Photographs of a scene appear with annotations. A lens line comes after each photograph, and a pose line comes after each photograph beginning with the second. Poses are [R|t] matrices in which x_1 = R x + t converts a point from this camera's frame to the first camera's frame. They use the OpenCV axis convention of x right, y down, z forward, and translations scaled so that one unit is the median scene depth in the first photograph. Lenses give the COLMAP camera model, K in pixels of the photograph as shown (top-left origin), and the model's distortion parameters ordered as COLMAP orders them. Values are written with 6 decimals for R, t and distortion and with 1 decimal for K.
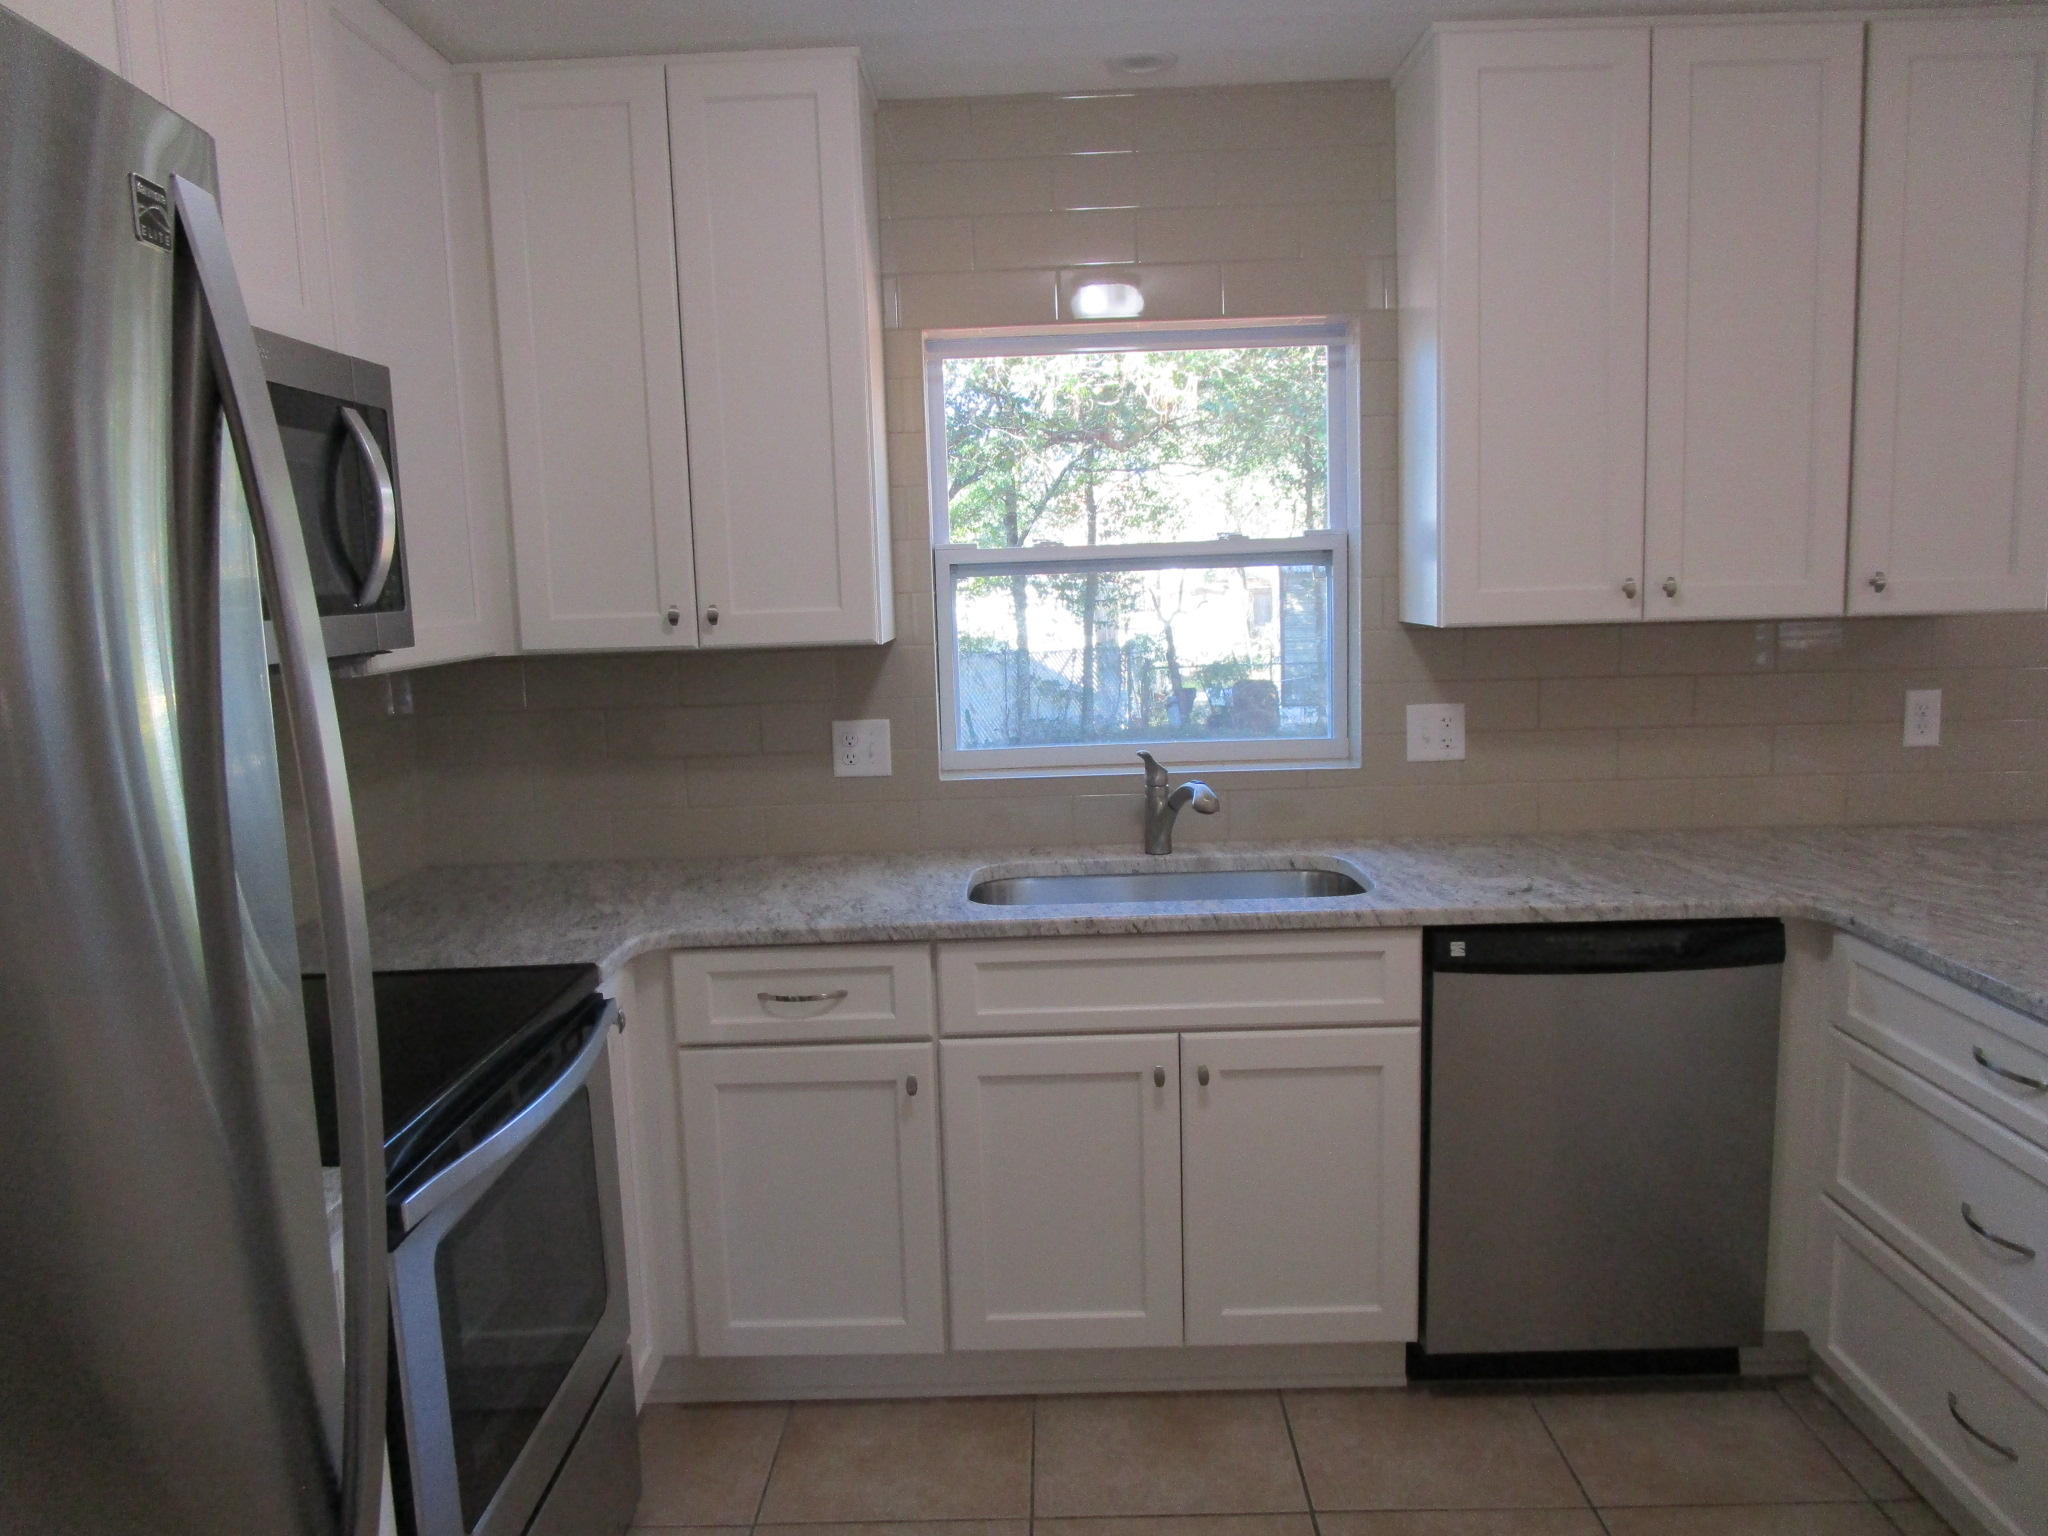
lens RADIAL K [[1473.3, 0, 1018.2], [0, 1473.3, 772.0], [0, 0, 1]] dist [-0.030239, 0.024337]
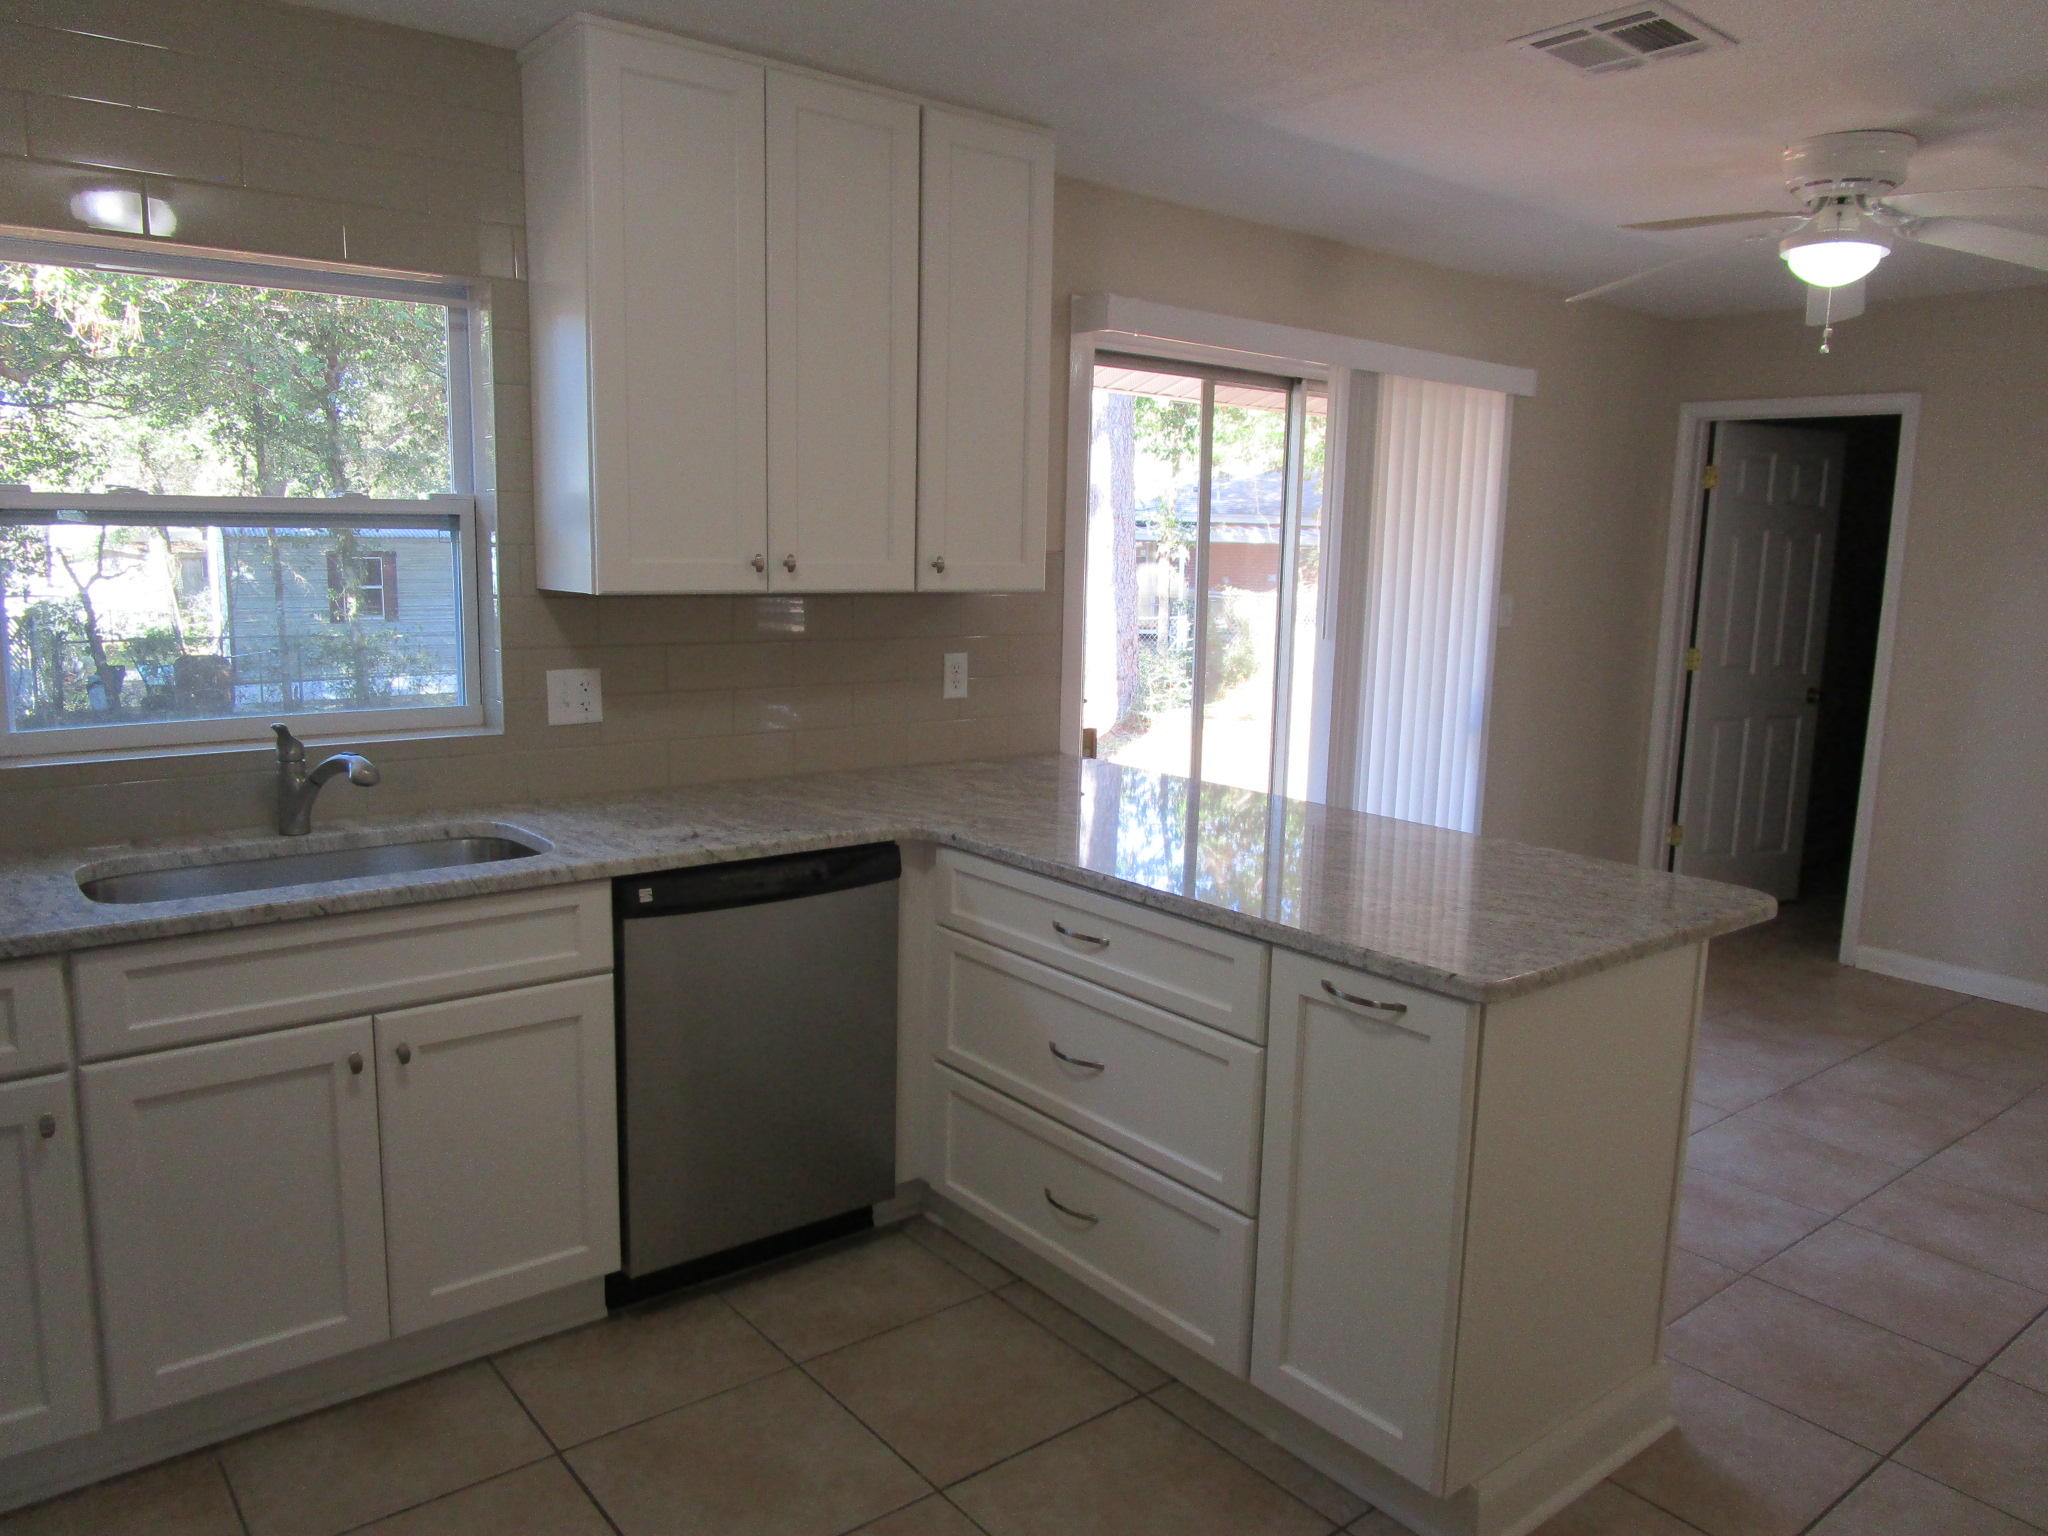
lens RADIAL K [[1473.3, 0, 1007.6], [0, 1473.3, 777.7], [0, 0, 1]] dist [-0.030239, 0.024337]
pose [[0.770090, -0.056380, 0.635439, -0.166291], [0.043462, 0.998409, 0.035913, 0.007347], [-0.636453, -0.000039, 0.771315, 0.003871]]
